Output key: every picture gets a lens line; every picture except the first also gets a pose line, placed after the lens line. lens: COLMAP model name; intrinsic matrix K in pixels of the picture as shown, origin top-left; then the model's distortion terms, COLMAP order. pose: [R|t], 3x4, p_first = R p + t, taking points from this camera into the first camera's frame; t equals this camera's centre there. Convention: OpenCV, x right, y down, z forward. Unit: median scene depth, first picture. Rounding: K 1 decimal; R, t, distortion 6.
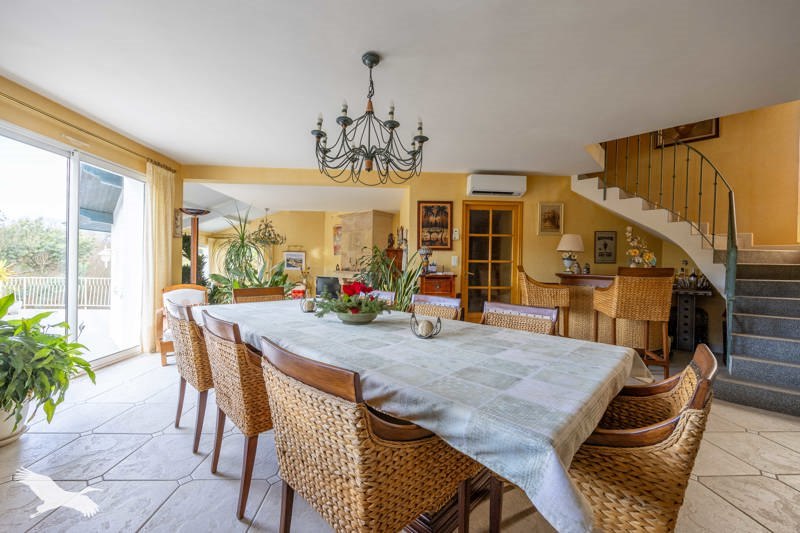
lens RADIAL K [[326.1, 0, 400.0], [0, 326.1, 266.5], [0, 0, 1]] dist [-0.000172, 0.000107]
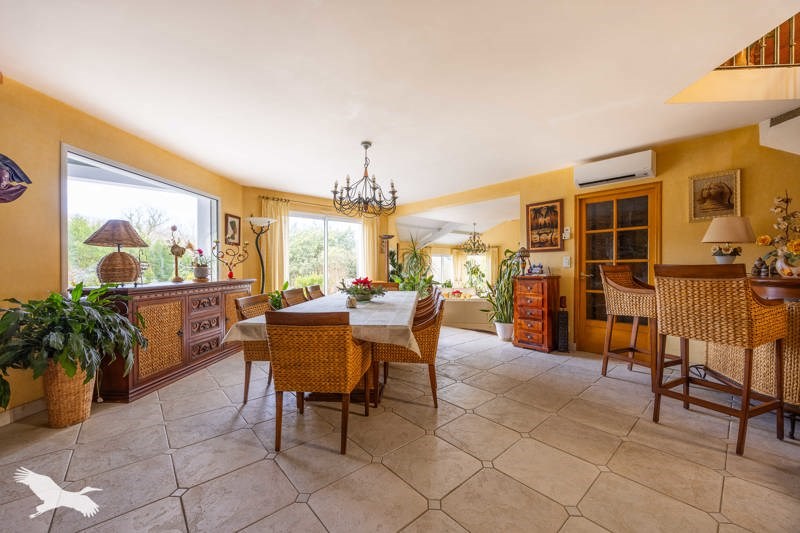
lens RADIAL K [[326.1, 0, 400.0], [0, 326.1, 266.5], [0, 0, 1]] dist [-0.000172, 0.000107]
pose [[0.608526, -0.019876, -0.793285, 0.620088], [0.004974, 0.999762, -0.021234, 0.013653], [0.793518, 0.008976, 0.608481, 0.055169]]
